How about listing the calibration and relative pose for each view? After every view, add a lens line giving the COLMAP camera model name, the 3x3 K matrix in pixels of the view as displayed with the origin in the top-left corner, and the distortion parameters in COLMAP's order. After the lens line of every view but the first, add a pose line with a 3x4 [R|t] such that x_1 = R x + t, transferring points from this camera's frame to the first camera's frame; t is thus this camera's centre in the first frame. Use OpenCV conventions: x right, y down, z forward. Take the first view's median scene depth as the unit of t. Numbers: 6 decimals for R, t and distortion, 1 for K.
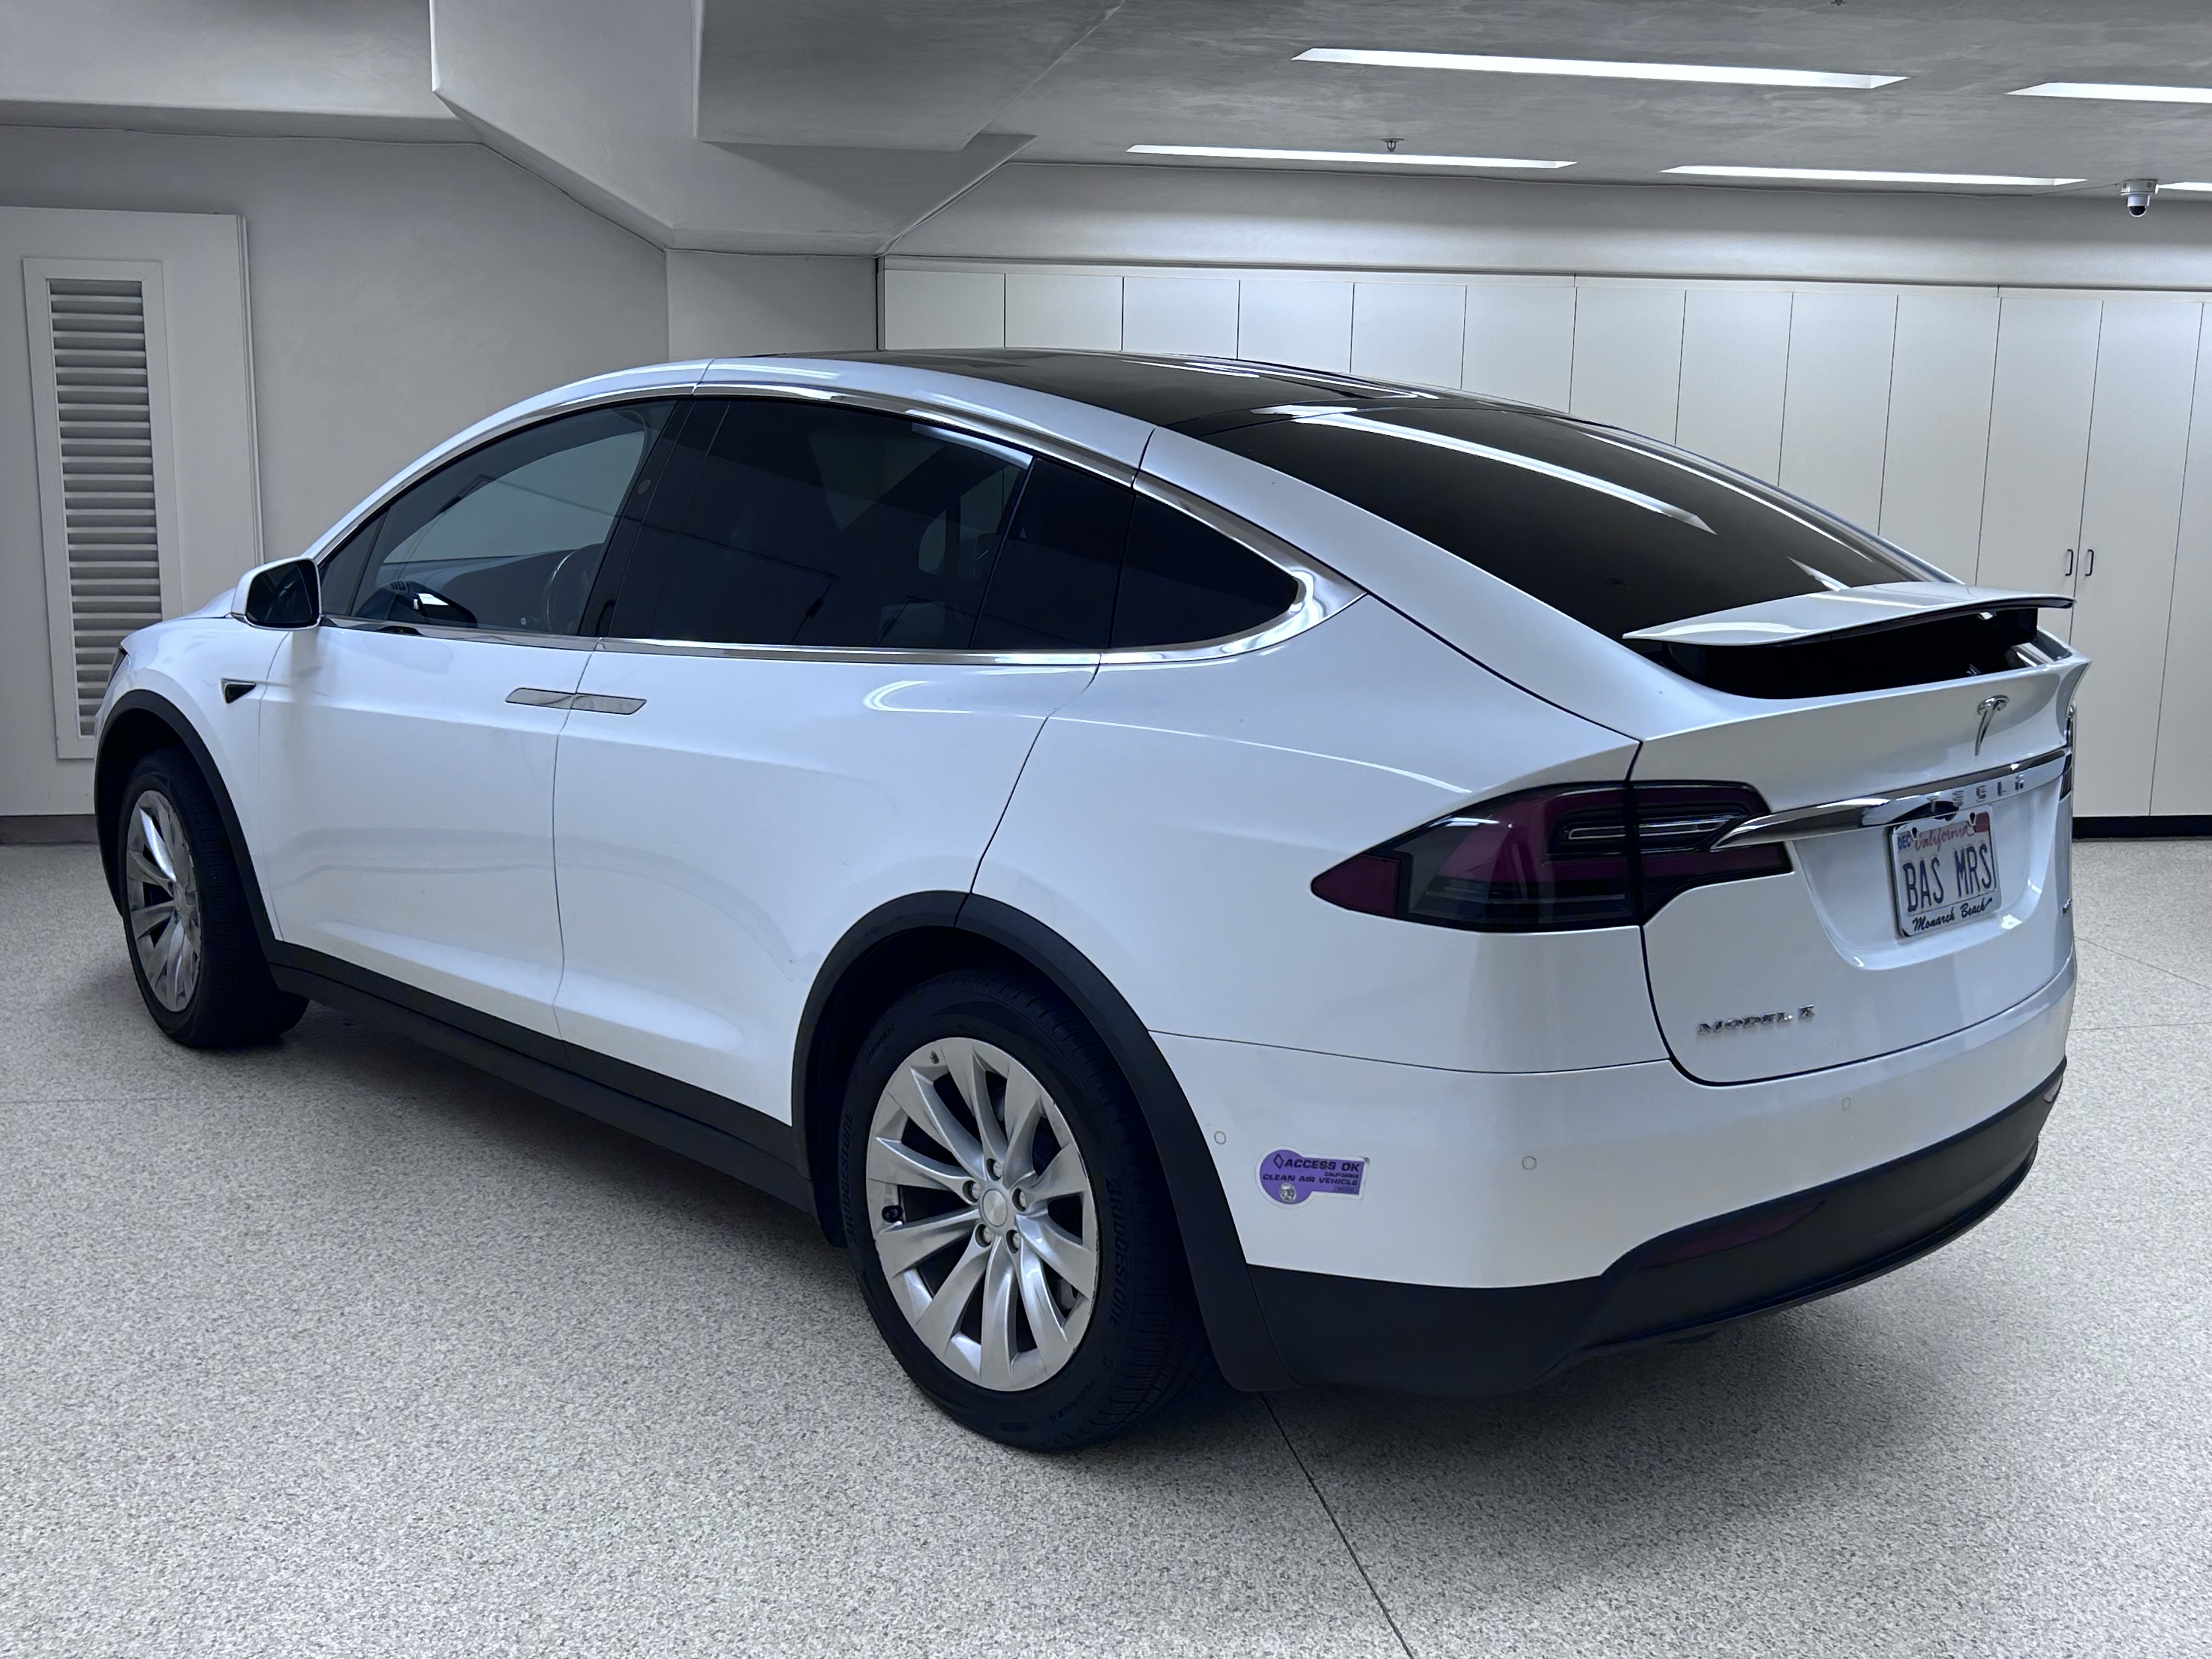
lens RADIAL K [[2242.1, 0, 1110.4], [0, 2242.1, 822.0], [0, 0, 1]] dist [0.008211, 0.000000]
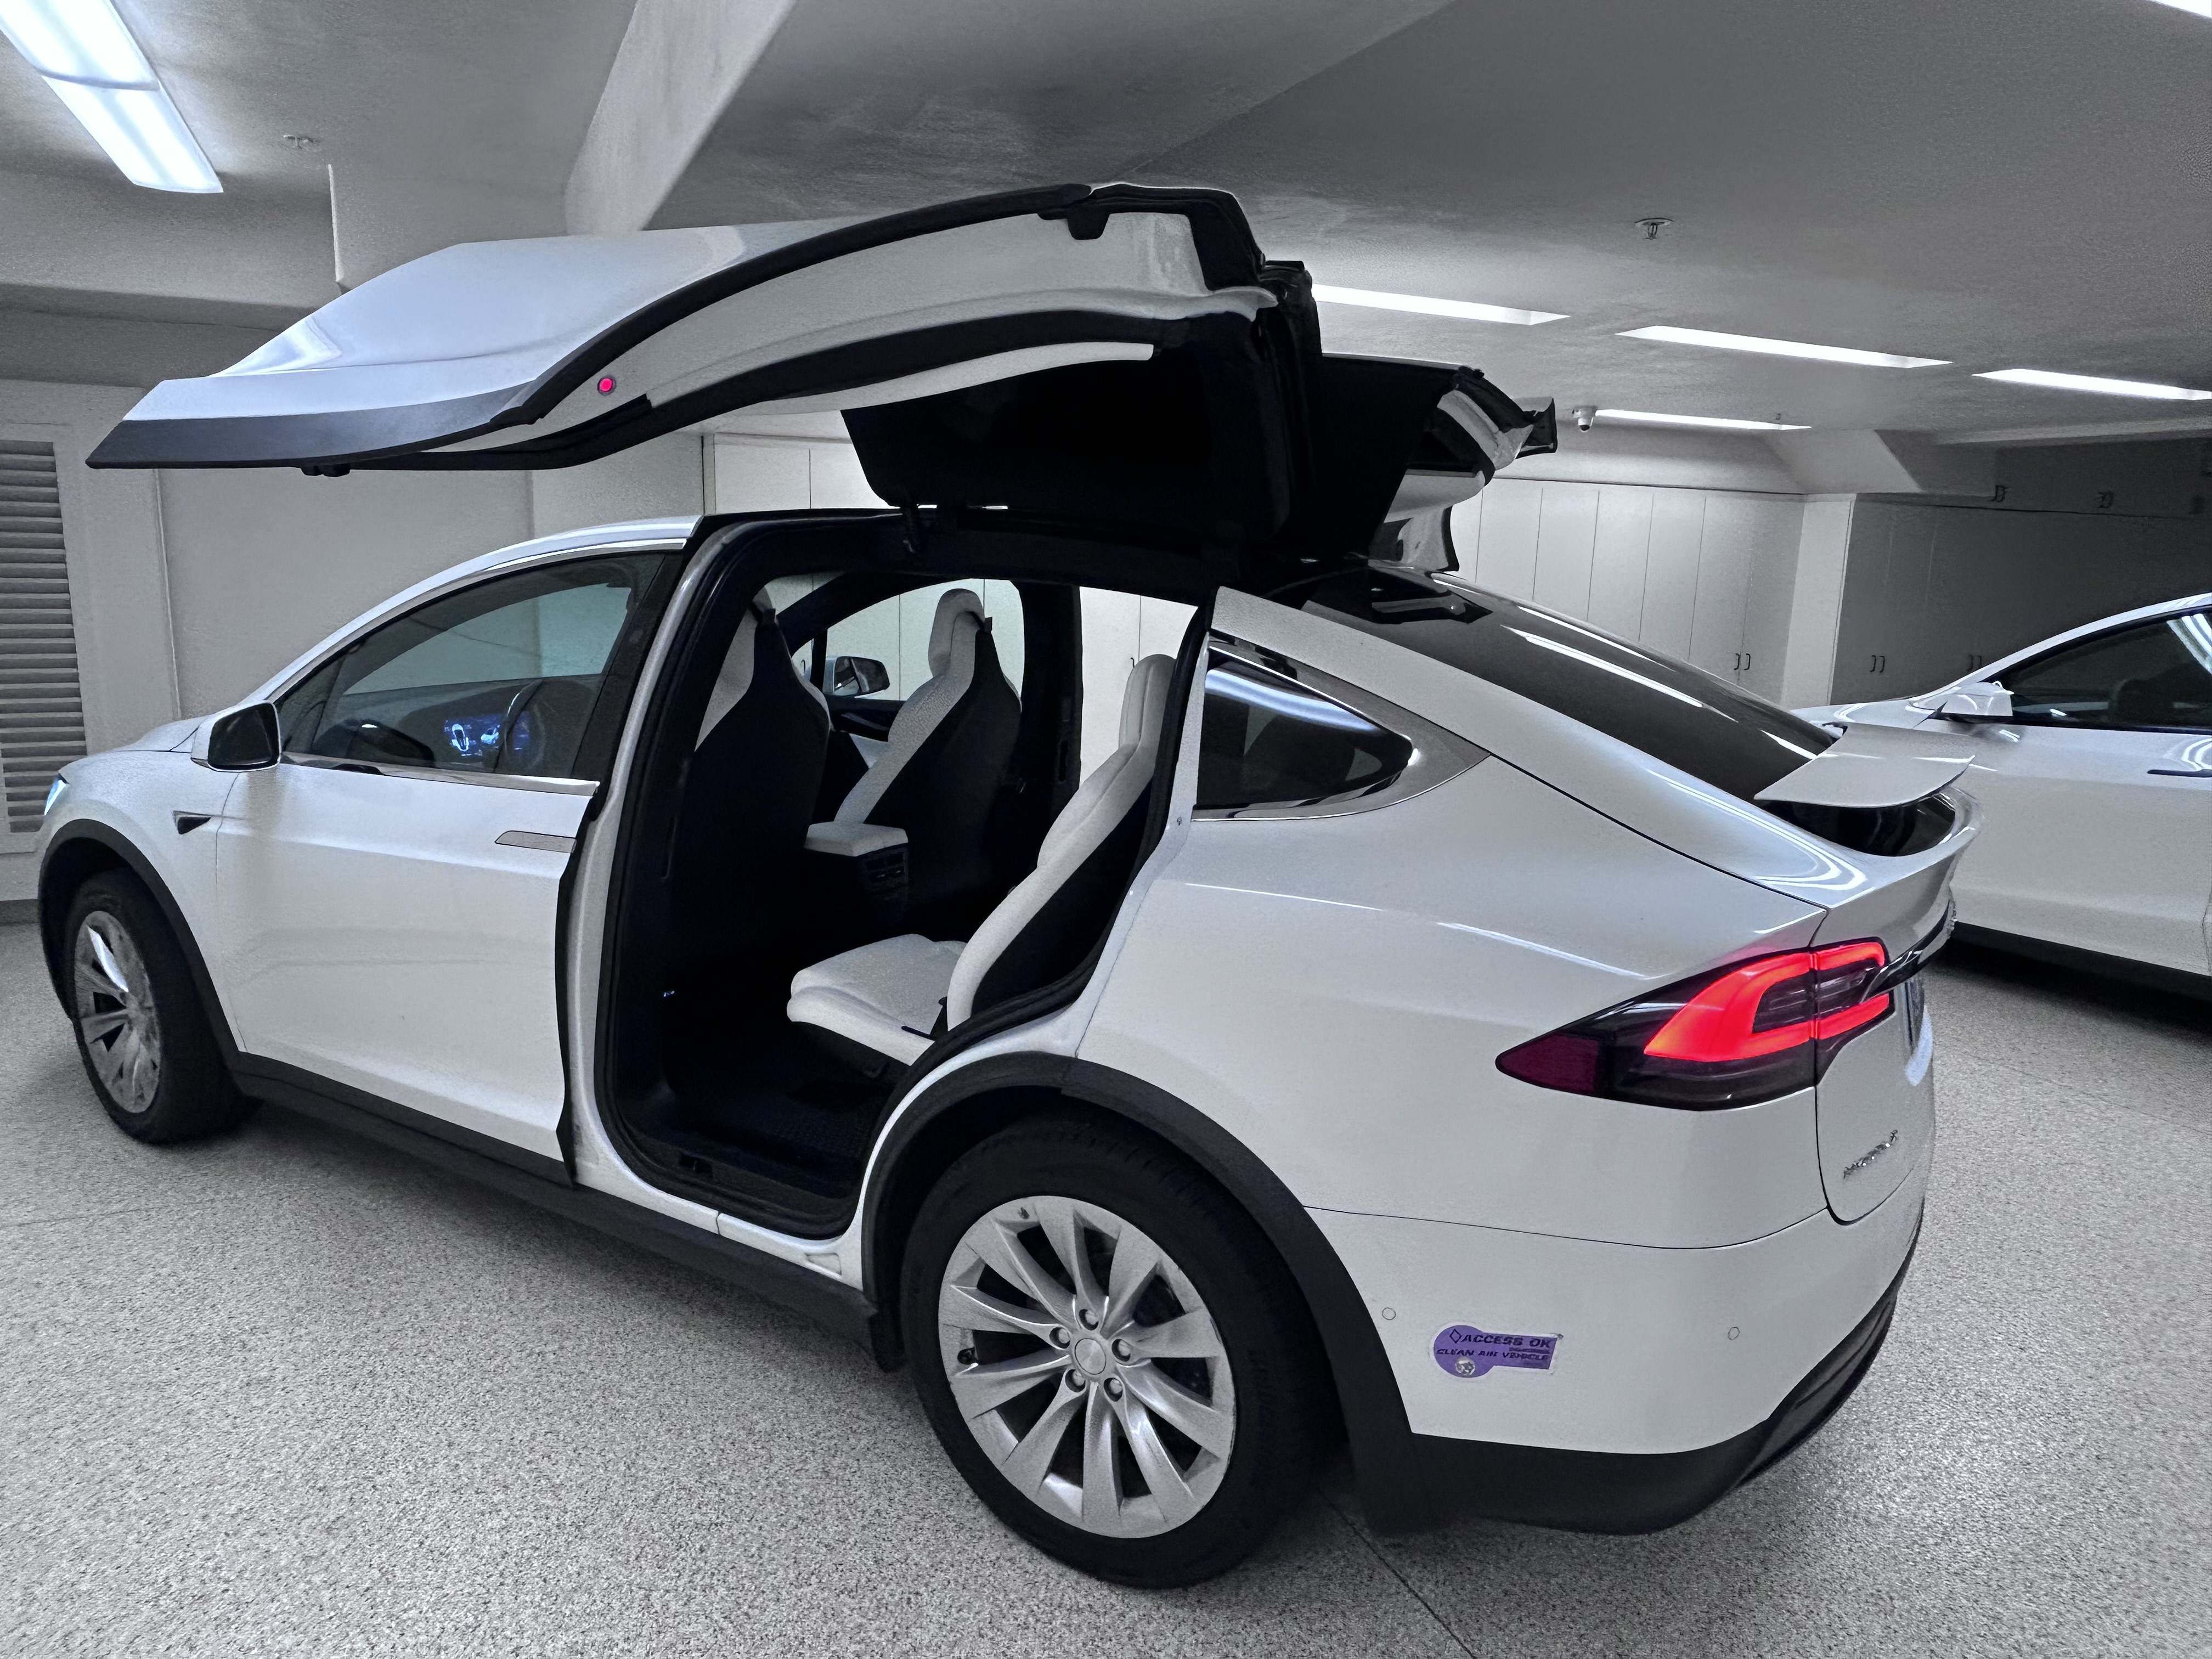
lens RADIAL K [[1451.9, 0, 1108.4], [0, 1451.9, 842.1], [0, 0, 1]] dist [-0.035907, 0.027802]
pose [[0.973075, -0.037298, 0.227452, -0.171436], [0.033577, 0.999232, 0.020208, -0.069196], [-0.228031, -0.012027, 0.973580, 0.336150]]
